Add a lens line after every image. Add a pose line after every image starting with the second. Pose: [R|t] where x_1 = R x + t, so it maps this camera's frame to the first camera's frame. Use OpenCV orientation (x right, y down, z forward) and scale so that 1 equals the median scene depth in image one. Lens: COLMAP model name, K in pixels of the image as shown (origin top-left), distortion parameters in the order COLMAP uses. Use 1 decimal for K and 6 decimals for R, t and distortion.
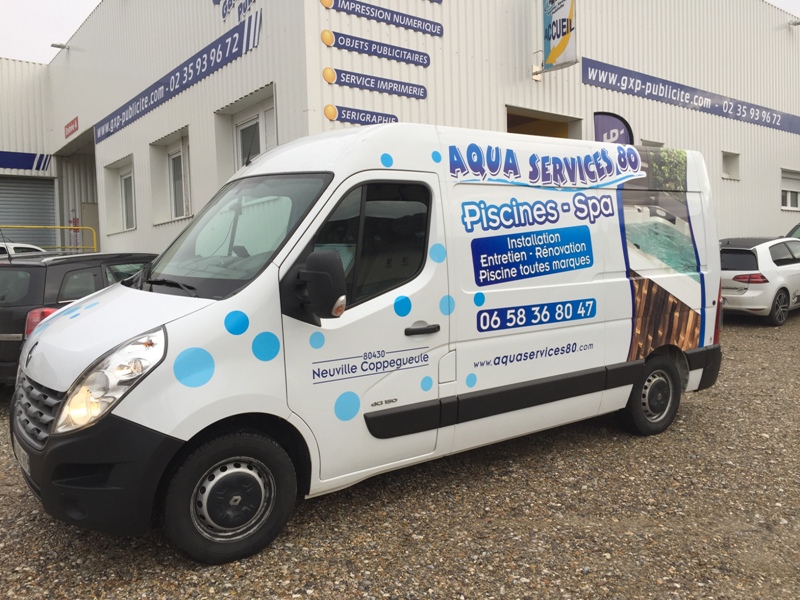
lens RADIAL K [[667.5, 0, 399.0], [0, 667.5, 299.2], [0, 0, 1]] dist [0.049403, -0.013900]
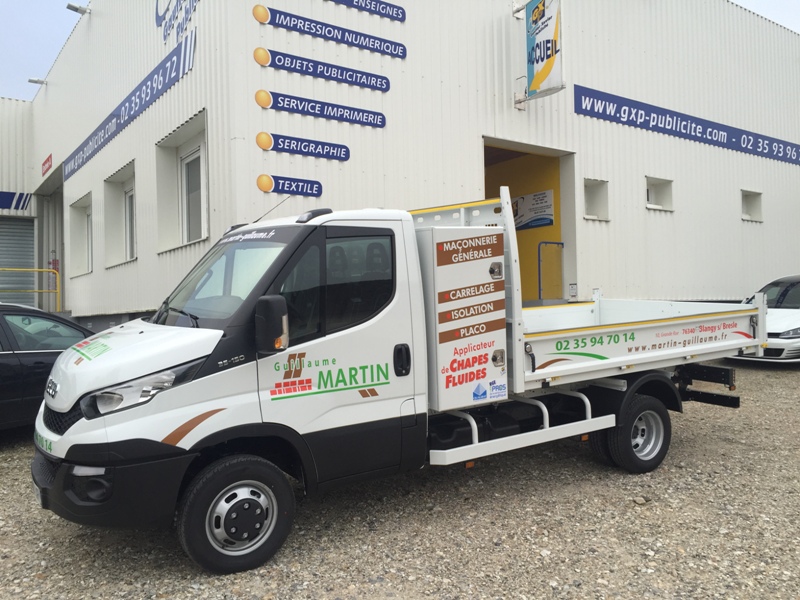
lens RADIAL K [[667.5, 0, 401.7], [0, 667.5, 297.6], [0, 0, 1]] dist [0.049403, -0.013900]
pose [[0.999086, 0.007612, -0.042063, 0.091142], [-0.010225, 0.998007, -0.062270, -0.021441], [0.041506, 0.062643, 0.997173, 0.130827]]
